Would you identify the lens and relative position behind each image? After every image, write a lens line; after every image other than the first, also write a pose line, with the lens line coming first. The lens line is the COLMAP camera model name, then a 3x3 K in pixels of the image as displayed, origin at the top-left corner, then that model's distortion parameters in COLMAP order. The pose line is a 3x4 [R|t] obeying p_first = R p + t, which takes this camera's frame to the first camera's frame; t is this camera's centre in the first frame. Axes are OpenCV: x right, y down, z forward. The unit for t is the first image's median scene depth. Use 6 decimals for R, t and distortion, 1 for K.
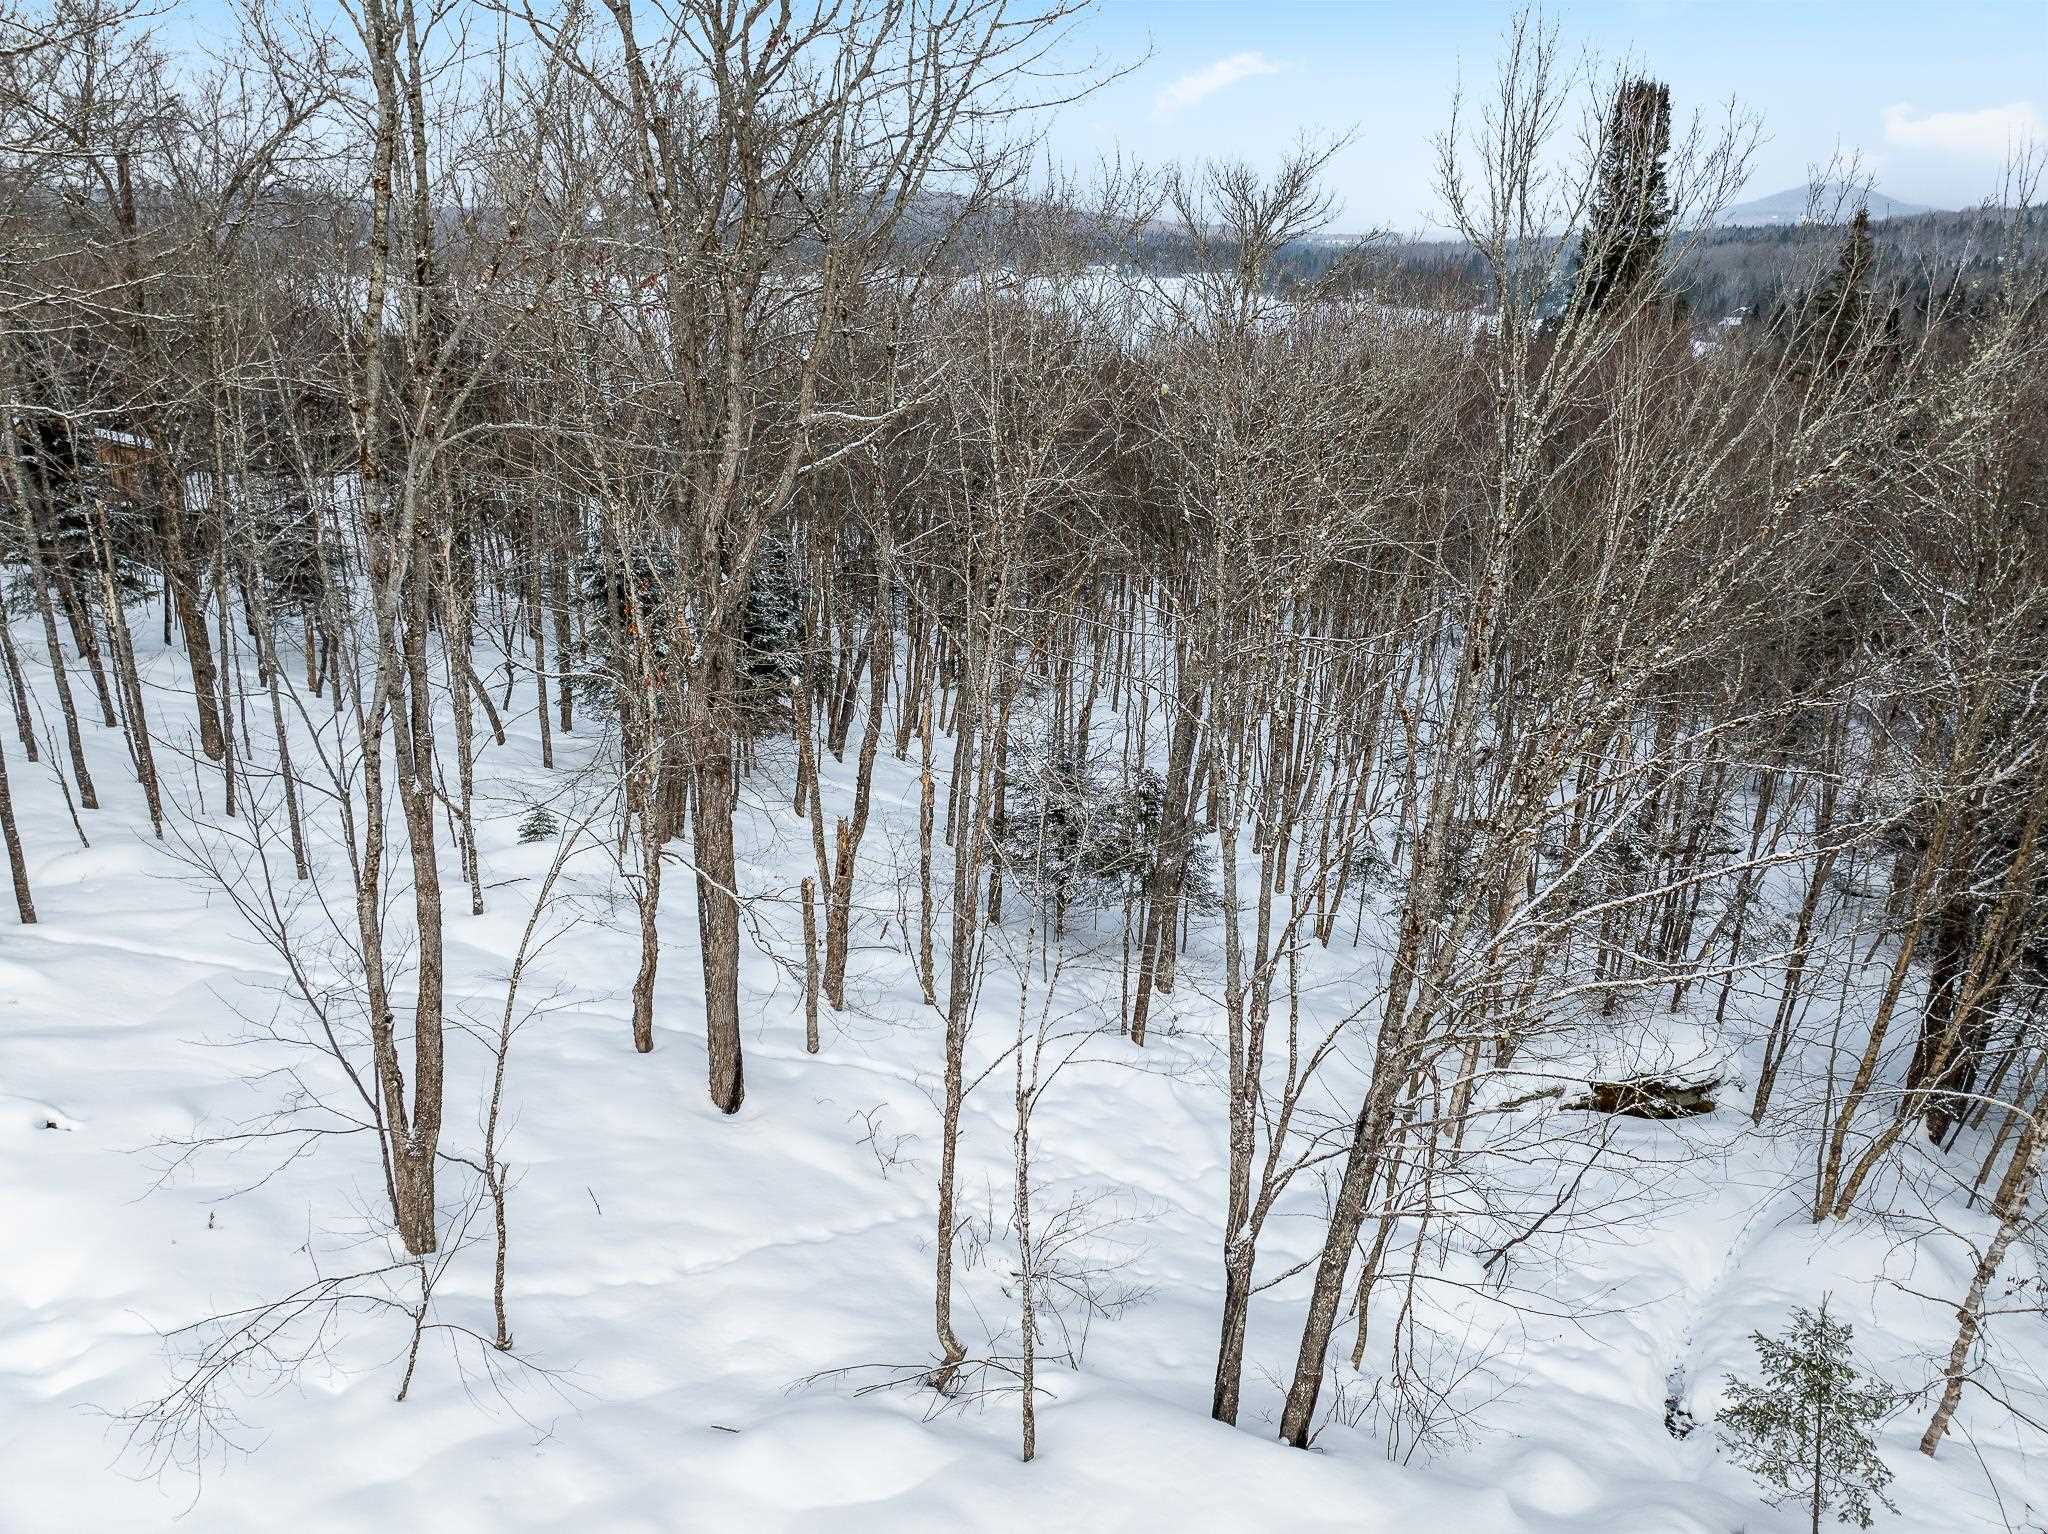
lens RADIAL K [[1446.4, 0, 1023.5], [0, 1446.4, 760.0], [0, 0, 1]] dist [-0.034471, -0.003691]
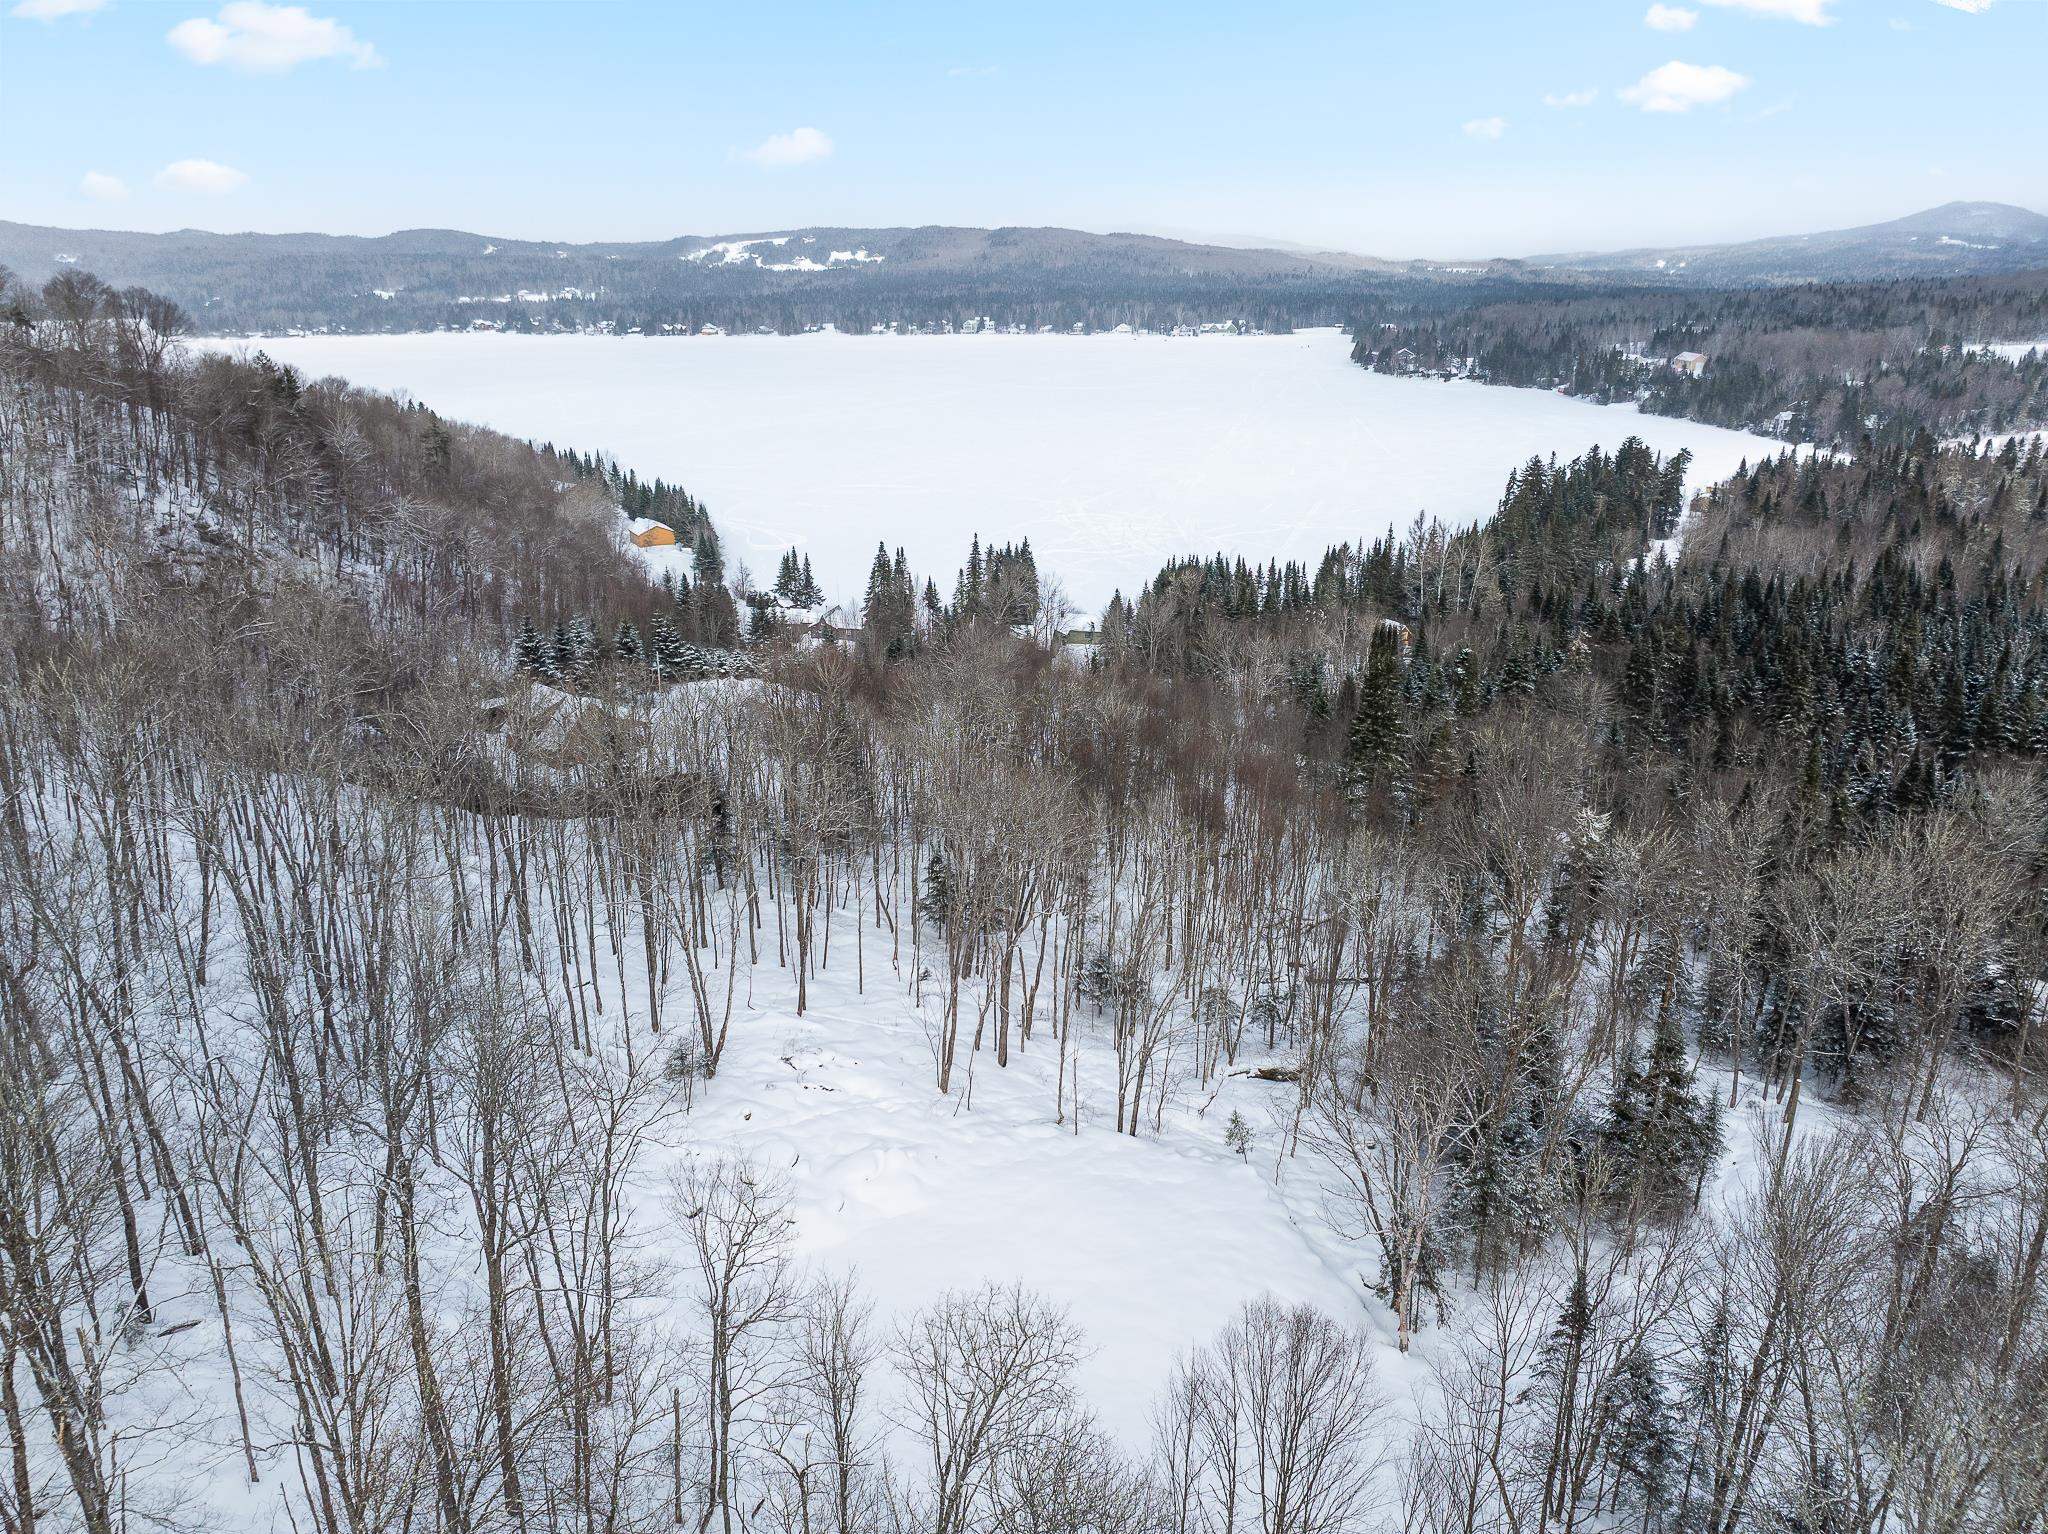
lens RADIAL K [[1446.4, 0, 1023.5], [0, 1446.4, 760.0], [0, 0, 1]] dist [-0.034471, -0.003691]
pose [[0.996431, 0.014702, -0.083121, 0.151977], [-0.015720, 0.999809, -0.011601, -0.505943], [0.082935, 0.012867, 0.996472, -2.725371]]
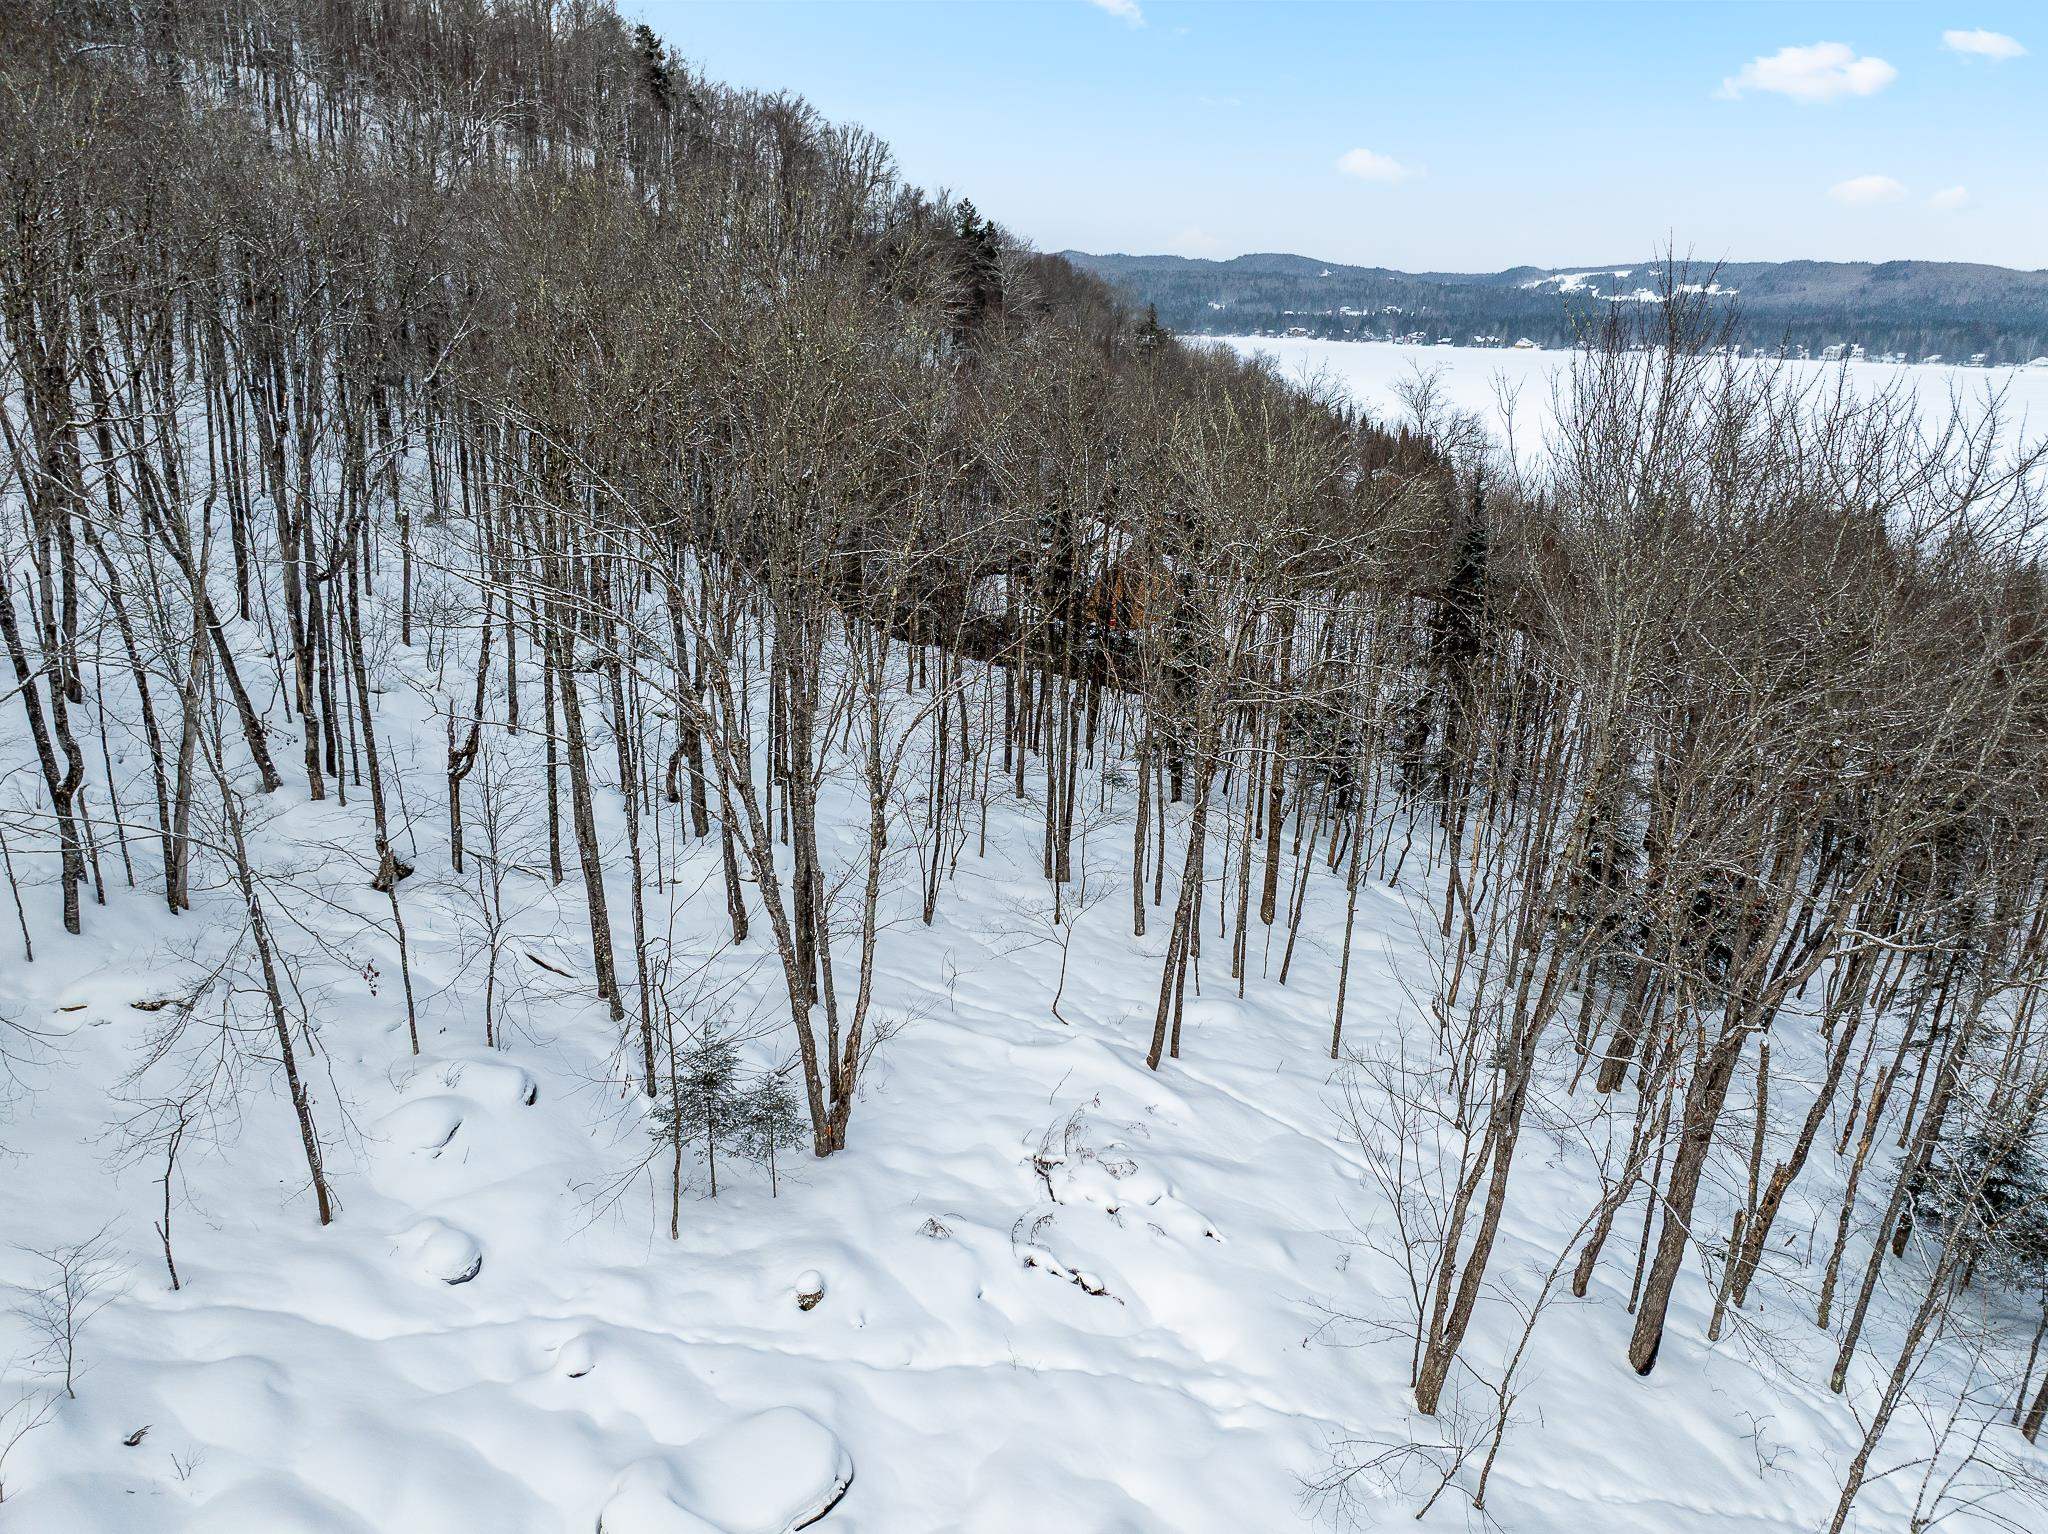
lens RADIAL K [[1440.6, 0, 1022.6], [0, 1440.6, 774.5], [0, 0, 1]] dist [-0.045984, 0.022888]
pose [[0.813203, 0.183572, -0.552270, -0.046705], [-0.199130, 0.979439, 0.032346, -0.202582], [0.546853, 0.083670, 0.833038, -0.392000]]
